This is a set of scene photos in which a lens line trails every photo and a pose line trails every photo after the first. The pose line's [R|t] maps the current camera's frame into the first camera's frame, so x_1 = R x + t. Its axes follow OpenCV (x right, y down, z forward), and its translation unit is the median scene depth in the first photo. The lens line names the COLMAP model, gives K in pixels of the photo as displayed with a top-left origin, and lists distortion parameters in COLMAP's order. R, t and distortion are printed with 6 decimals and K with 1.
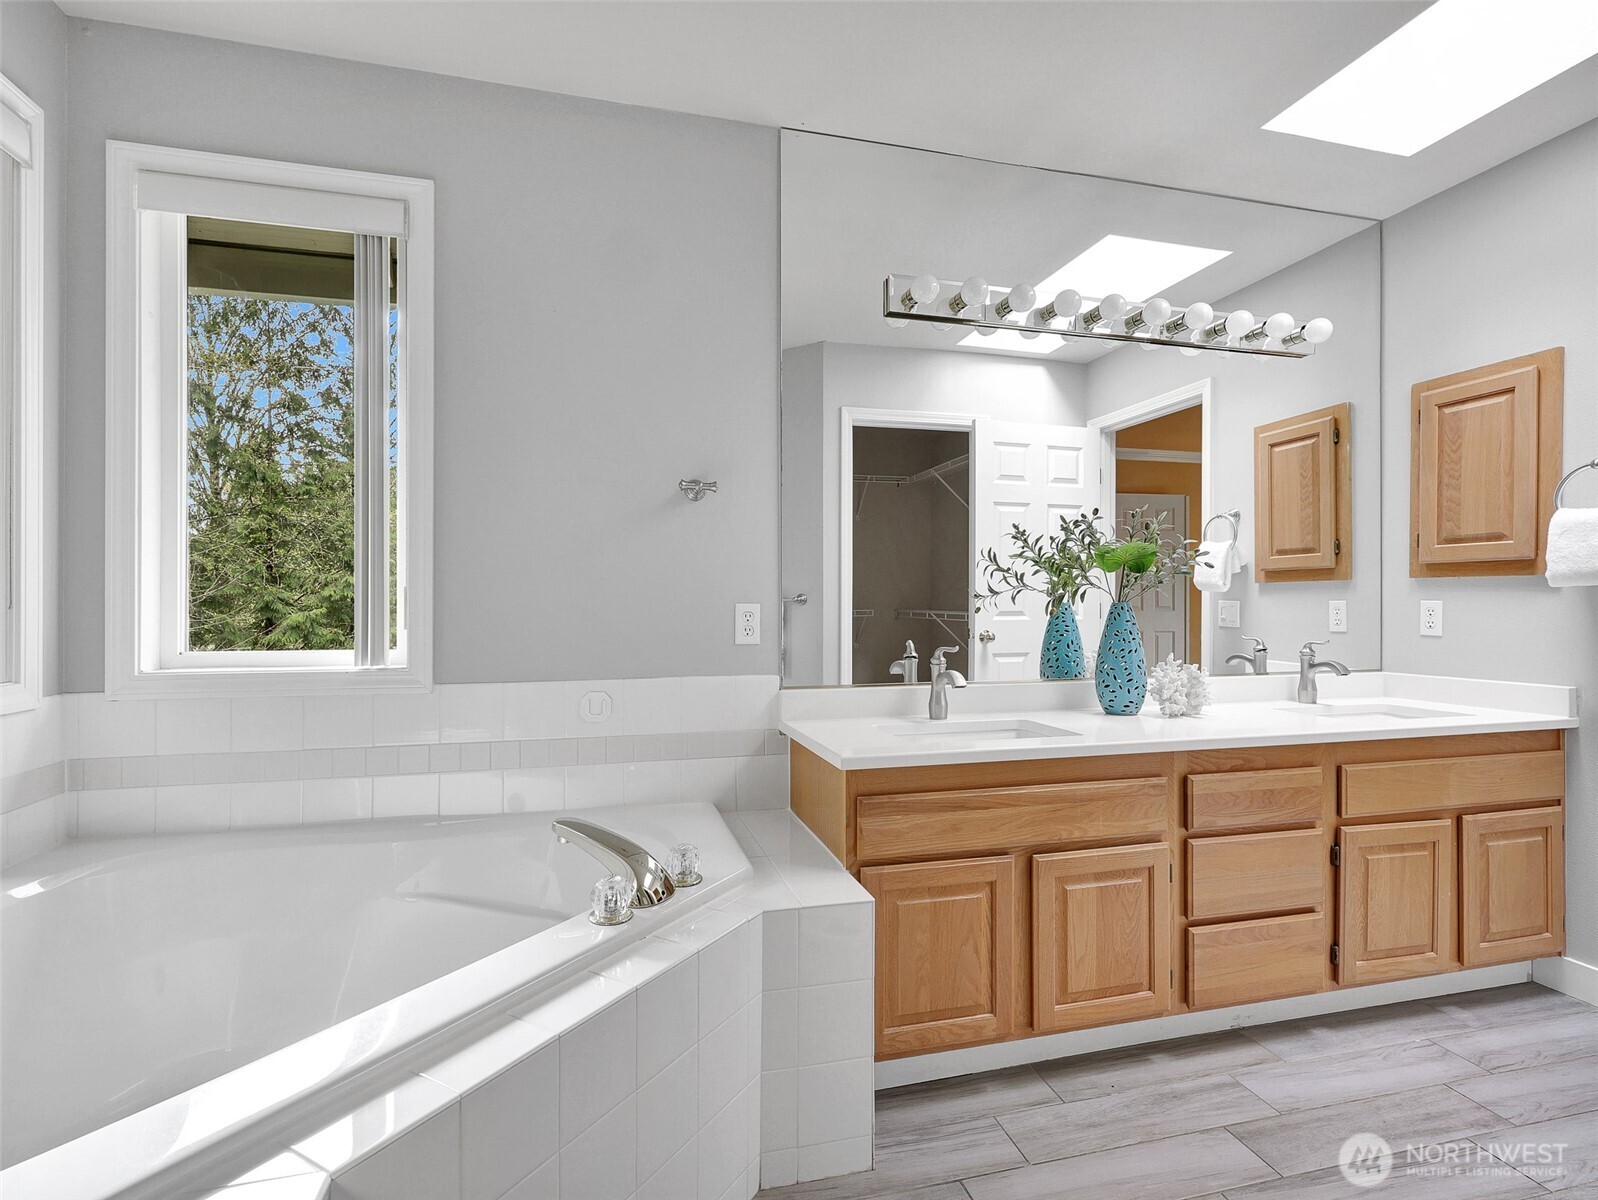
lens RADIAL K [[799.7, 0, 794.7], [0, 799.7, 597.8], [0, 0, 1]] dist [0.002318, 0.000899]
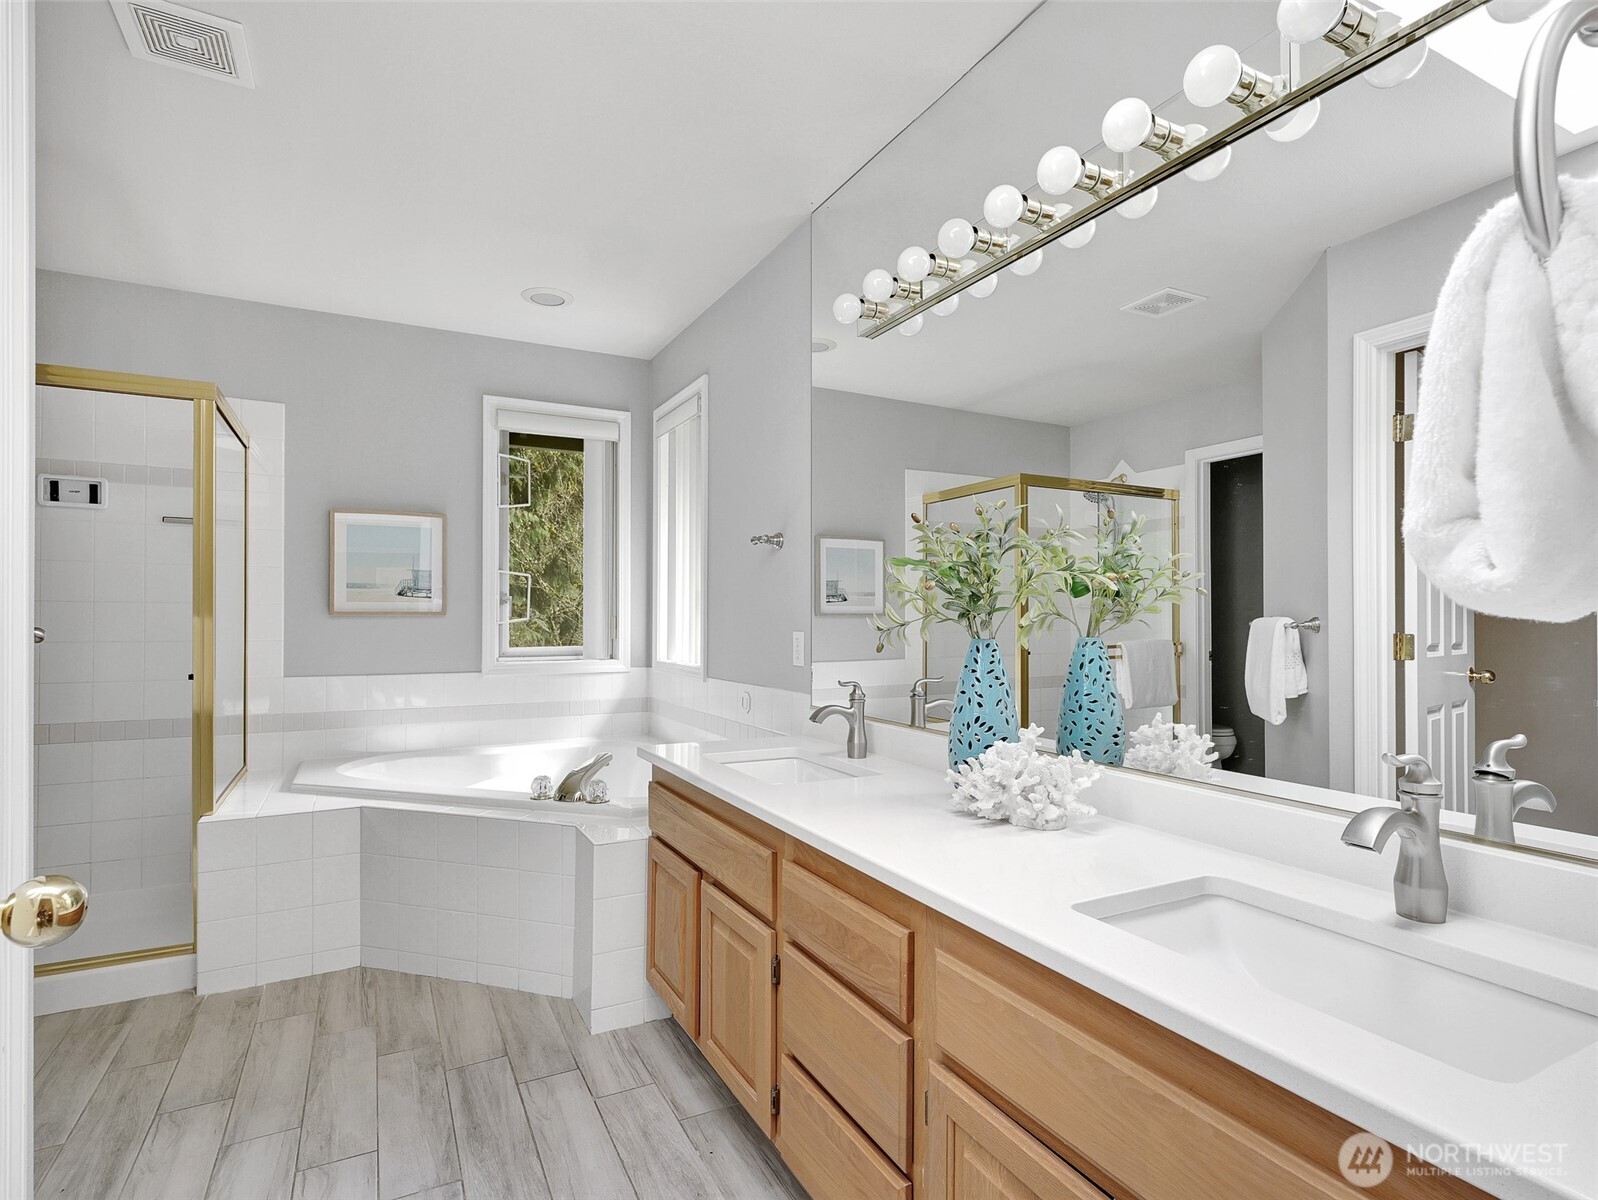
lens RADIAL K [[799.7, 0, 790.7], [0, 799.7, 613.8], [0, 0, 1]] dist [0.002318, 0.000899]
pose [[0.224668, -0.007017, -0.974410, 1.355576], [0.003862, 0.999973, -0.006311, -0.015597], [0.974428, -0.002345, 0.224689, 0.893488]]
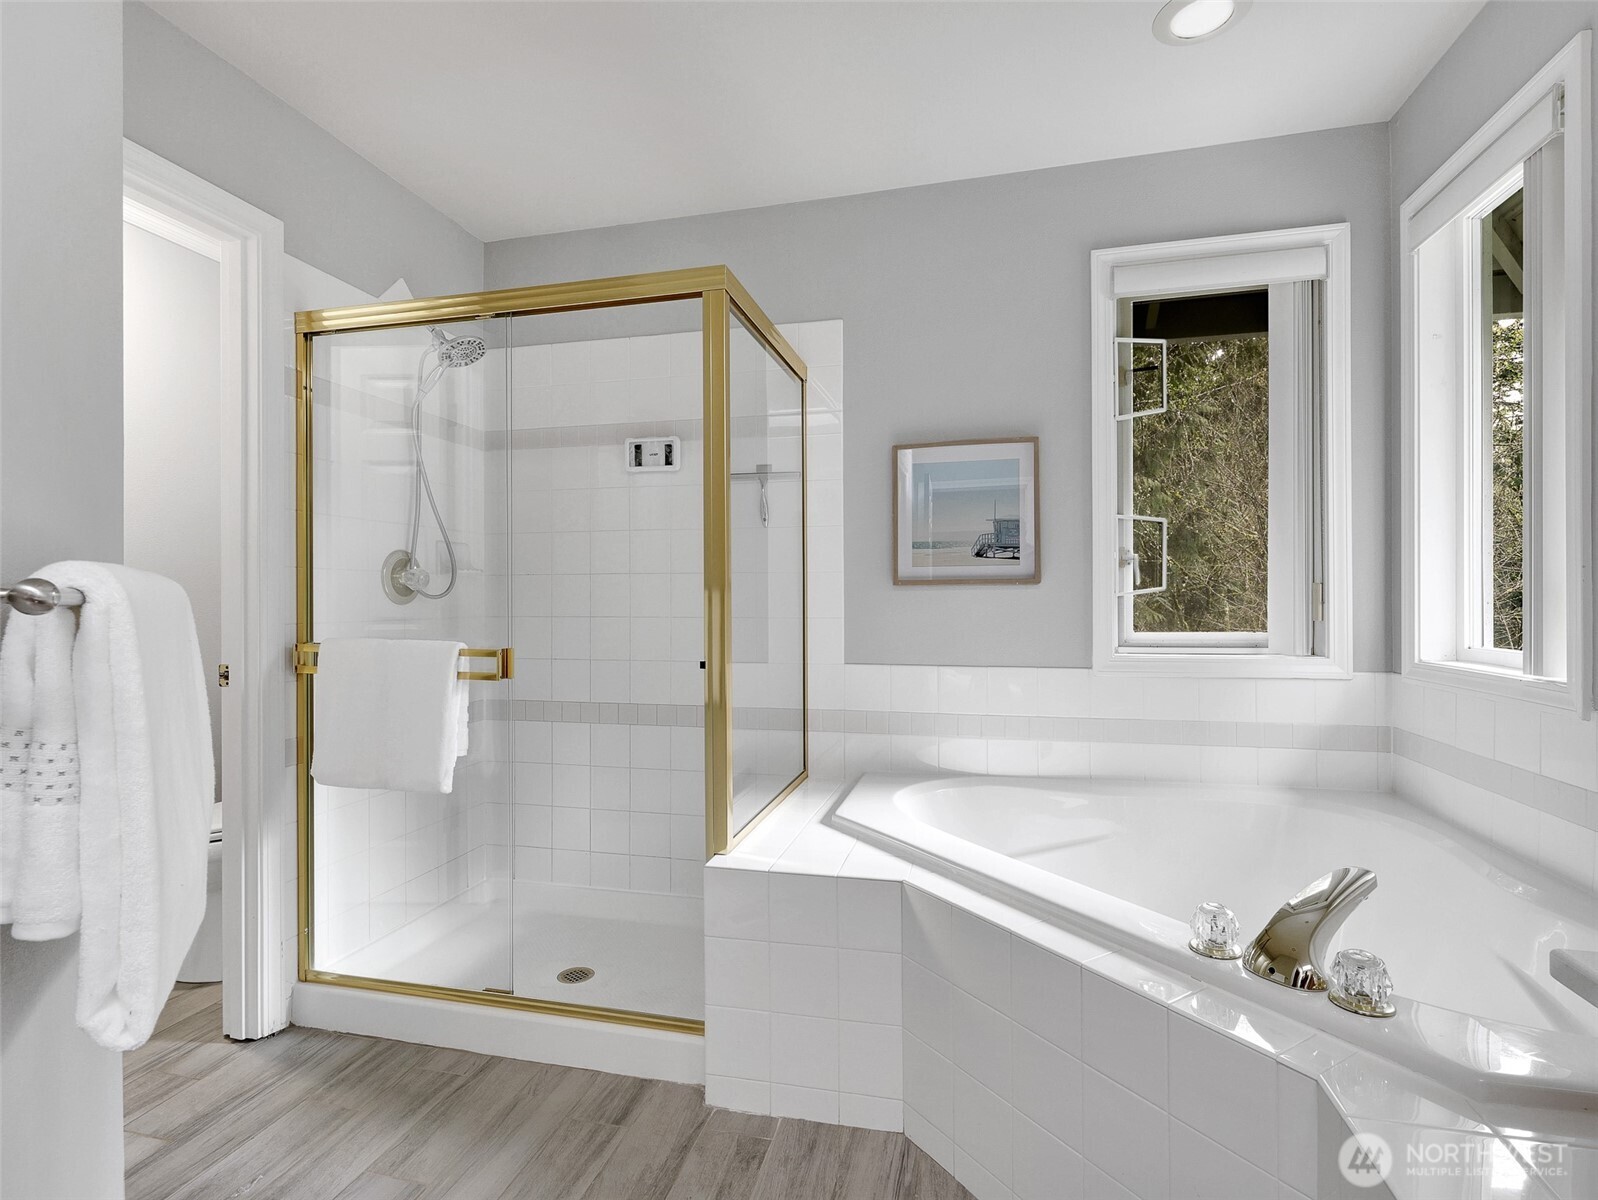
lens RADIAL K [[799.7, 0, 795.4], [0, 799.7, 598.5], [0, 0, 1]] dist [0.002318, 0.000899]
pose [[-0.482150, 0.000067, -0.876089, 0.620761], [0.008654, 0.999952, -0.004686, 0.001190], [0.876046, -0.009841, -0.482127, 0.797450]]
